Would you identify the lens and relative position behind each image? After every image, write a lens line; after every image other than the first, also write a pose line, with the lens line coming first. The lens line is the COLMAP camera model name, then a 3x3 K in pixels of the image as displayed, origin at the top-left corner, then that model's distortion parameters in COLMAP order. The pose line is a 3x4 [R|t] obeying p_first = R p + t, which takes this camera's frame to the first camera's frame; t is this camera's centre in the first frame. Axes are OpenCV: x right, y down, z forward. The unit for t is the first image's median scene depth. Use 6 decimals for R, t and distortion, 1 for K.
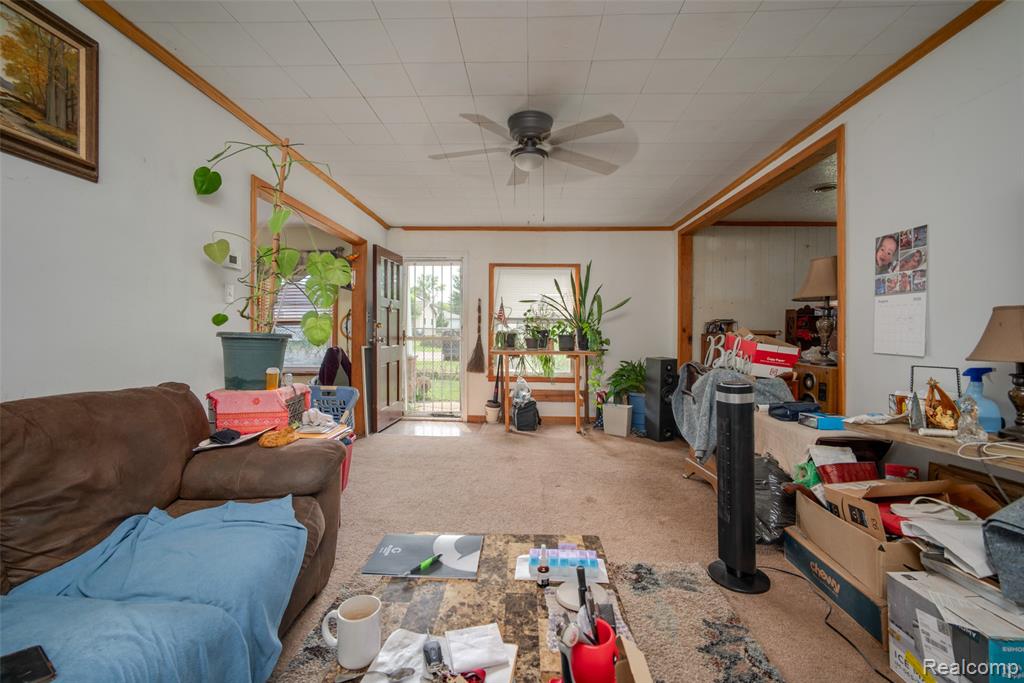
lens RADIAL K [[442.7, 0, 512.6], [0, 442.7, 323.3], [0, 0, 1]] dist [-0.000405, 0.000074]
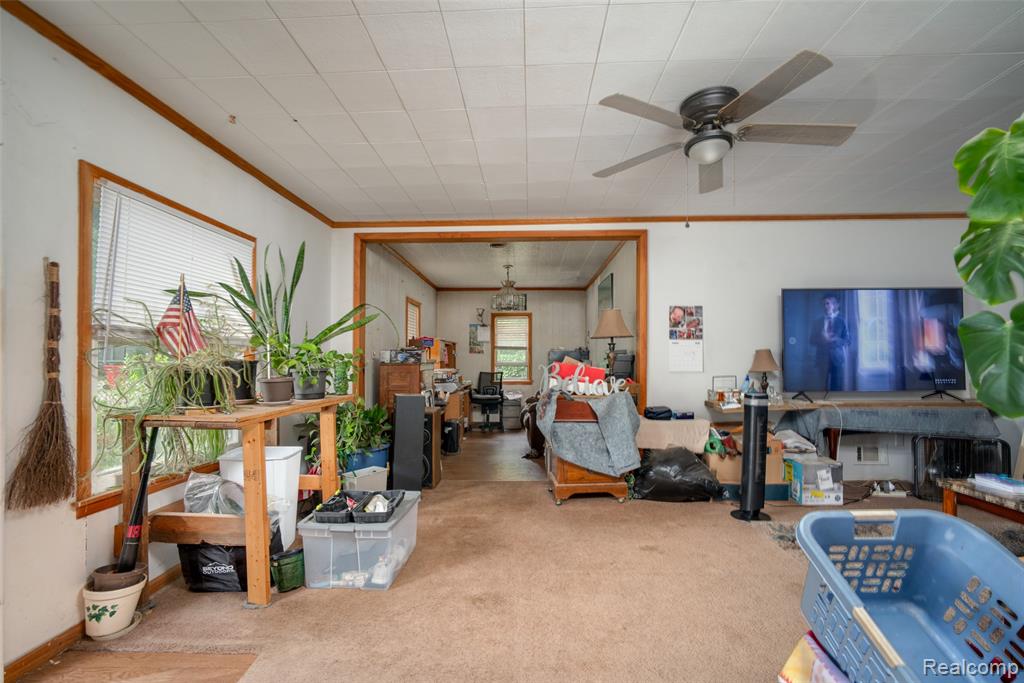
lens RADIAL K [[448.0, 0, 510.8], [0, 448.0, 354.6], [0, 0, 1]] dist [-0.001942, -0.000158]
pose [[-0.026978, 0.007822, 0.999605, -0.968337], [-0.012436, 0.999889, -0.008160, 0.021332], [-0.999559, -0.012651, -0.026878, 1.739716]]
